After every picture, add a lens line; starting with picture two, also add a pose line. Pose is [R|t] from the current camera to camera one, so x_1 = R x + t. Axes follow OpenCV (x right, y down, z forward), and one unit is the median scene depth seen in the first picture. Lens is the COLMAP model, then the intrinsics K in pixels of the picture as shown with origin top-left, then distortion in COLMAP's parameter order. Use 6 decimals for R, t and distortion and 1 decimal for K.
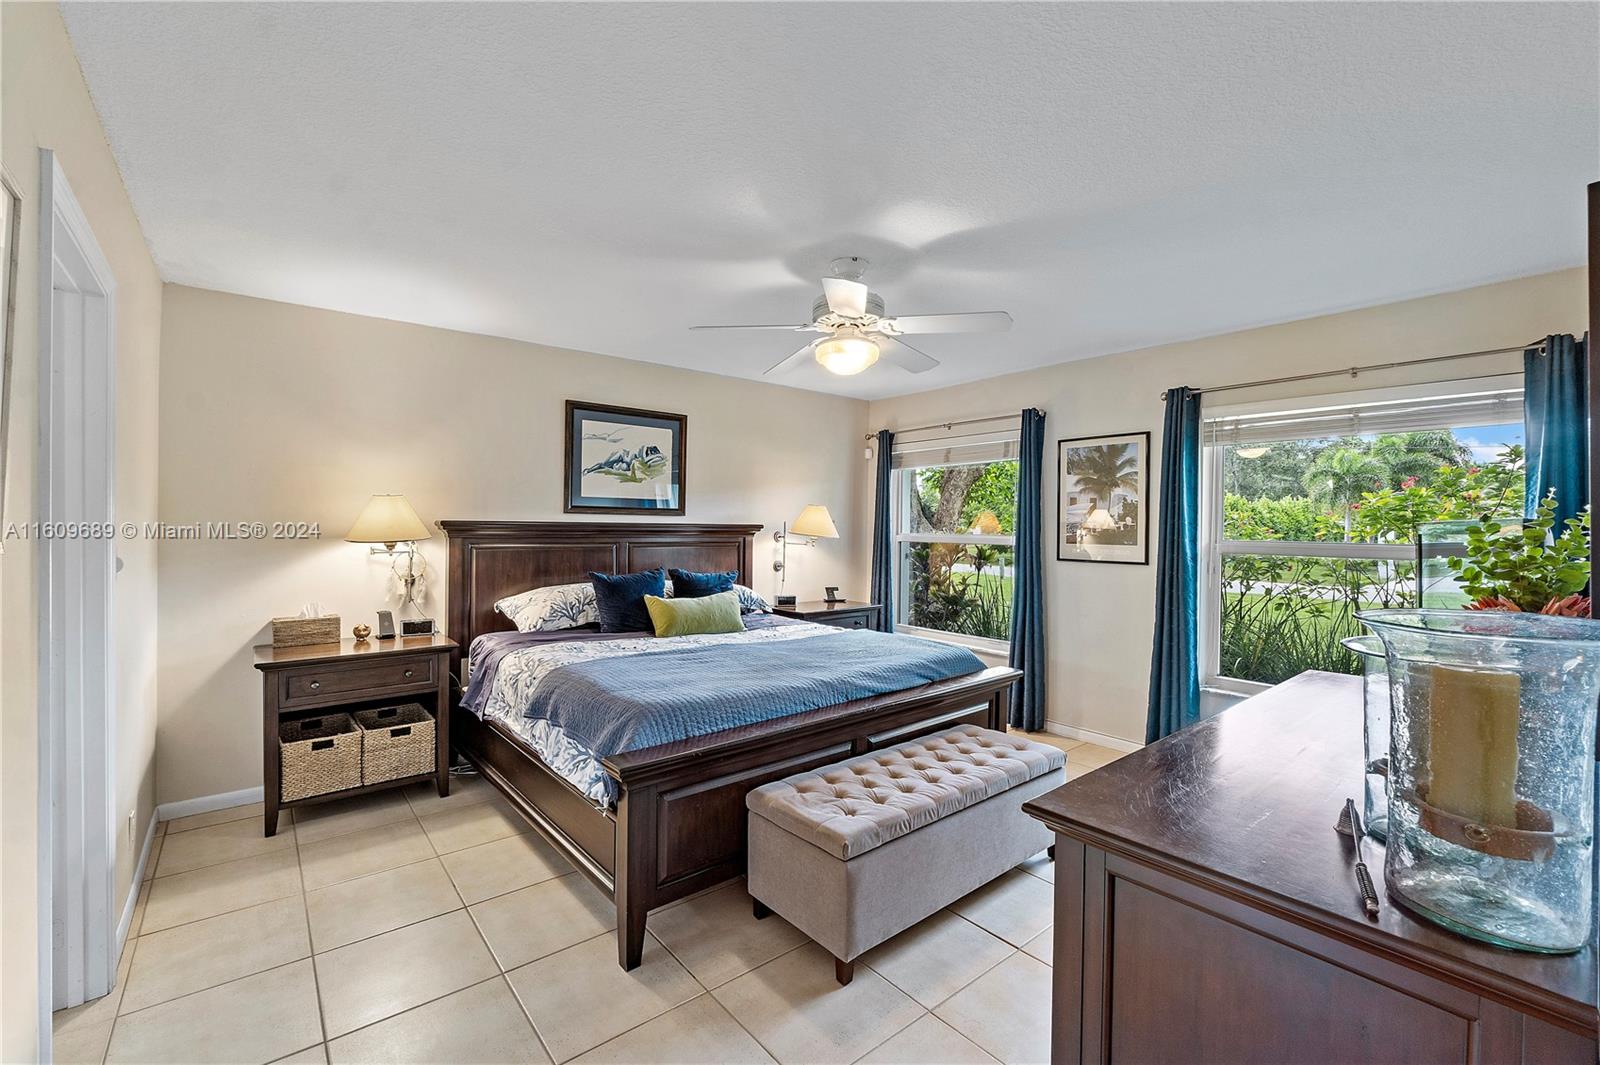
lens RADIAL K [[672.3, 0, 774.9], [0, 672.3, 527.4], [0, 0, 1]] dist [-0.007651, -0.000407]
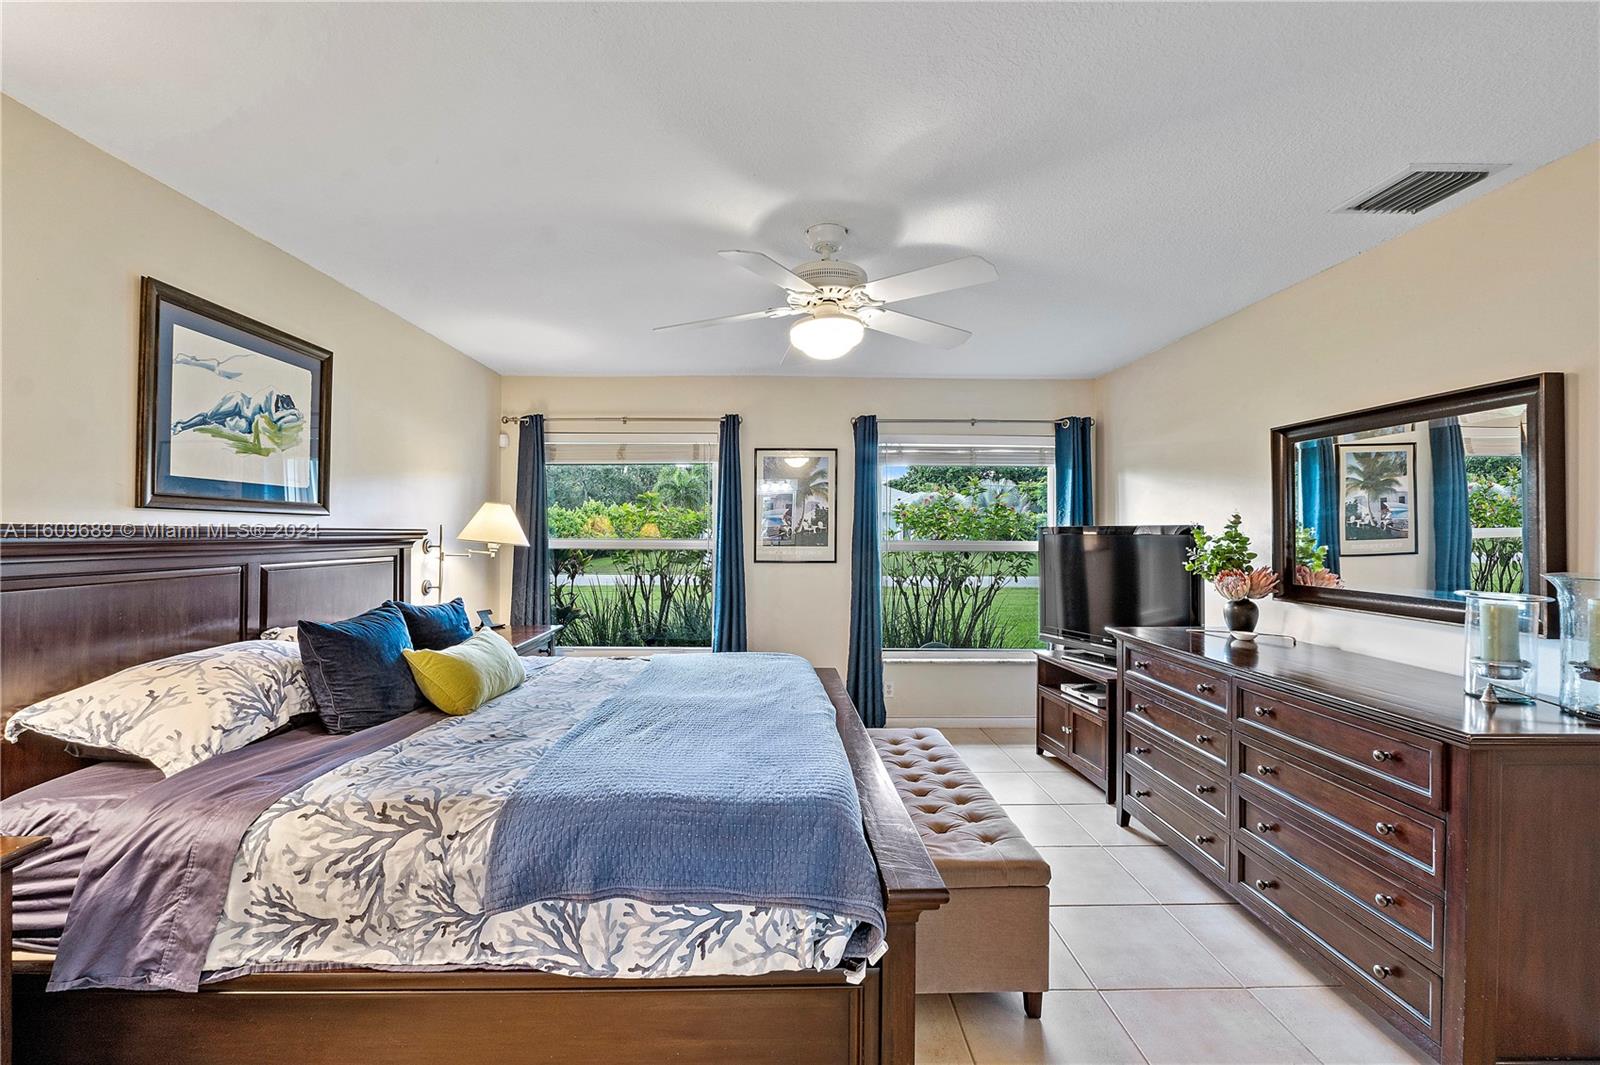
lens RADIAL K [[672.3, 0, 798.4], [0, 672.3, 528.5], [0, 0, 1]] dist [-0.007651, -0.000407]
pose [[0.611453, -0.002903, 0.791275, -0.383430], [0.004274, 0.999991, 0.000365, -0.004129], [-0.791269, 0.003159, 0.611460, 0.311019]]
